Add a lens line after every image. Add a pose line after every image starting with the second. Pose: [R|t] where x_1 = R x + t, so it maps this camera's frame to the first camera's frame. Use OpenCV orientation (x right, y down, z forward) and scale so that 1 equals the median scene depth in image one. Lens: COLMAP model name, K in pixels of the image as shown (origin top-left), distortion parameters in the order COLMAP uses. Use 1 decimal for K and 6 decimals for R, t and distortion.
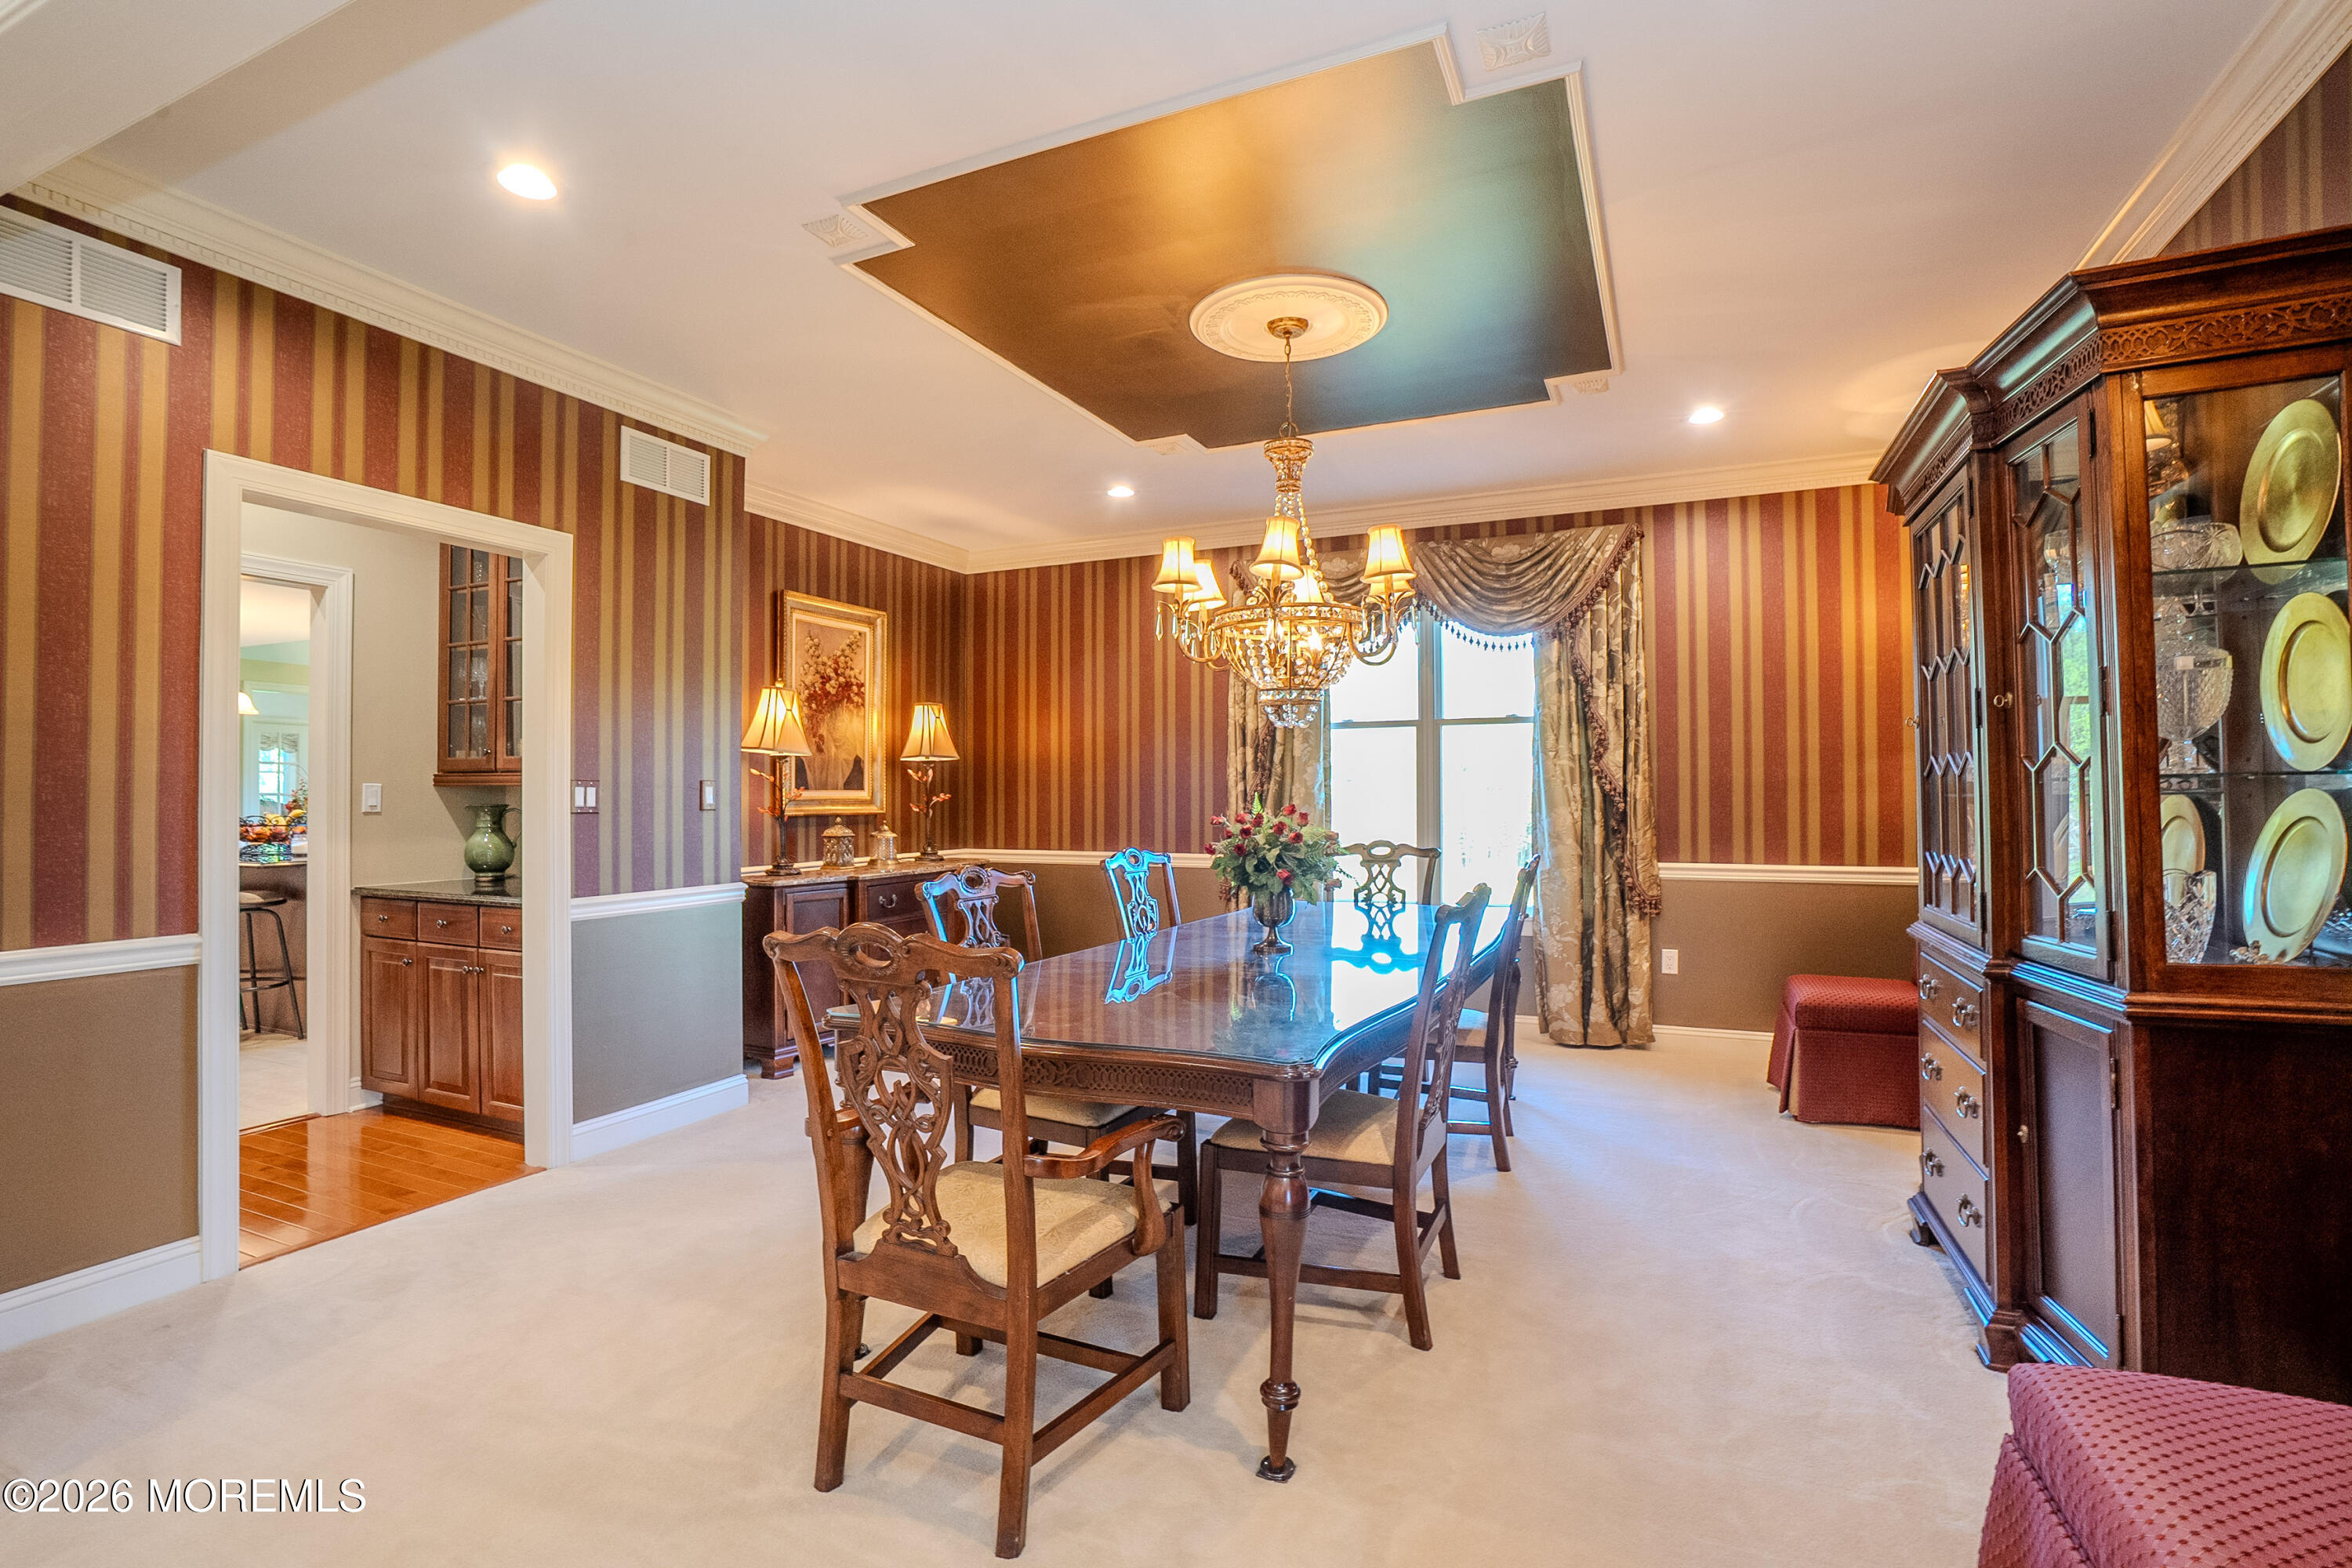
lens RADIAL K [[1097.6, 0, 1176.0], [0, 1097.6, 784.0], [0, 0, 1]] dist [-0.049636, 0.021272]
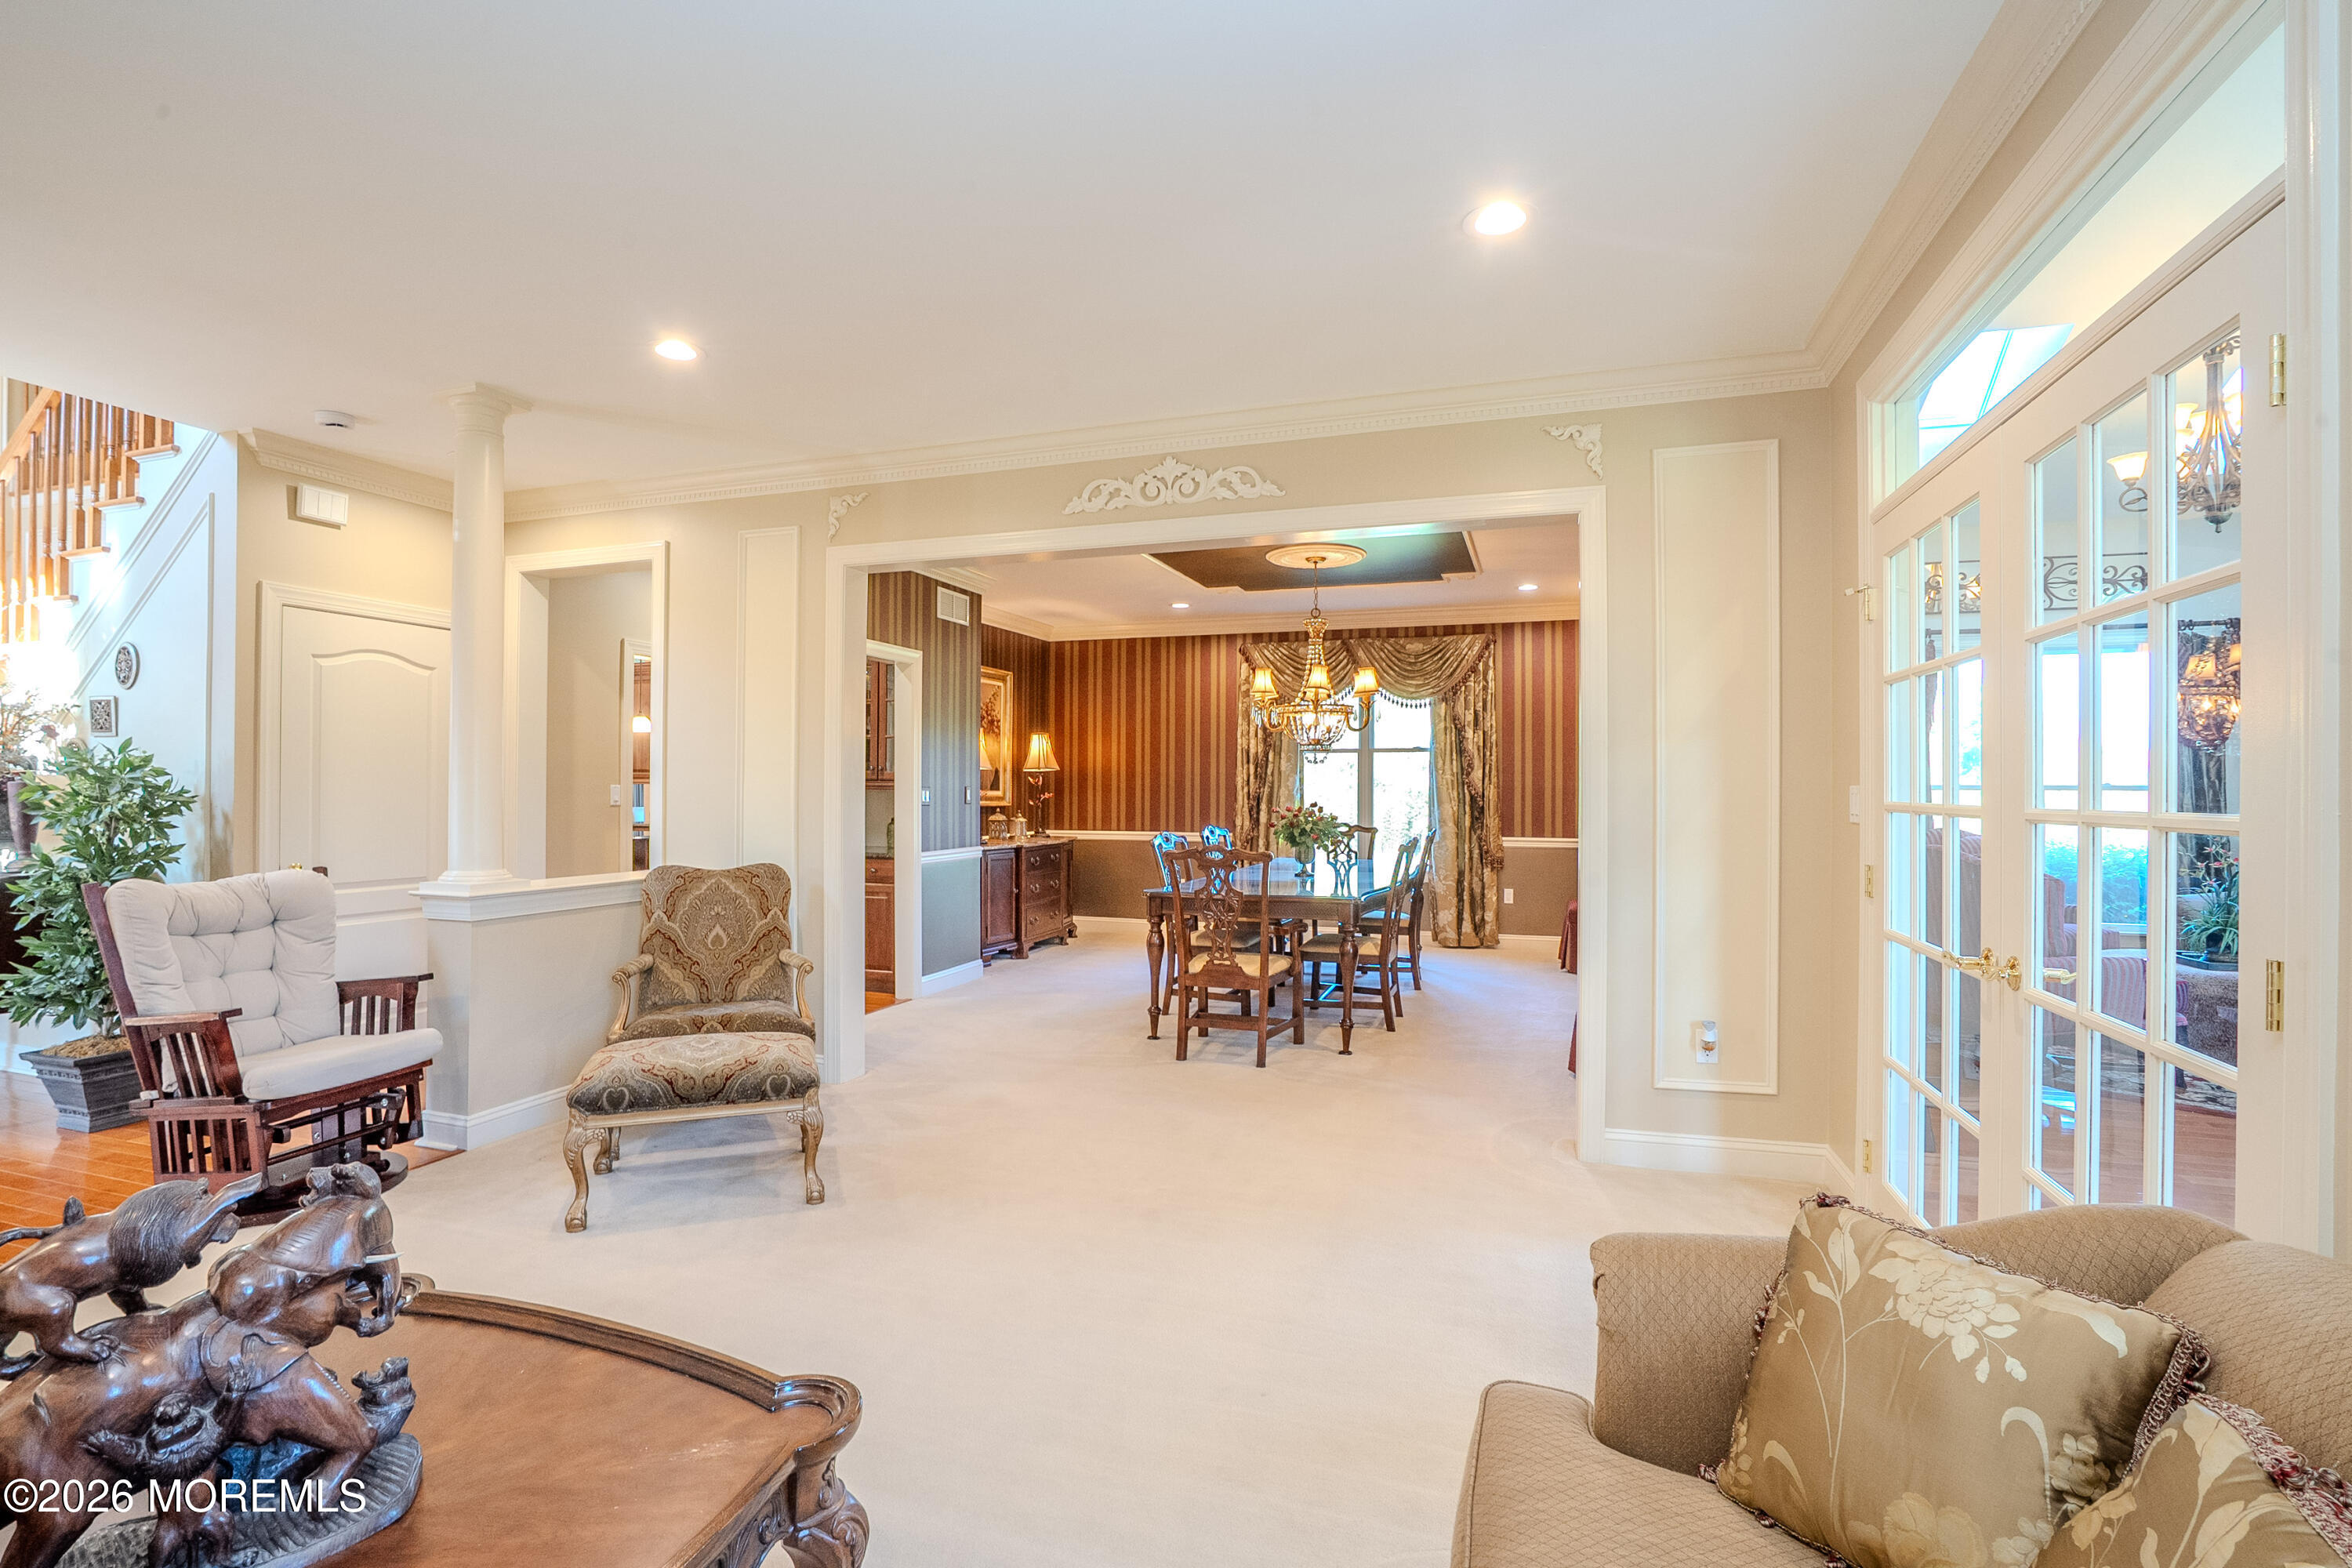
lens RADIAL K [[1097.6, 0, 1176.0], [0, 1097.6, 784.0], [0, 0, 1]] dist [-0.049636, 0.021272]
pose [[0.994614, 0.006994, 0.103409, -0.231592], [-0.007492, 0.999962, 0.004427, -0.013627], [-0.103374, -0.005178, 0.994629, -0.623036]]
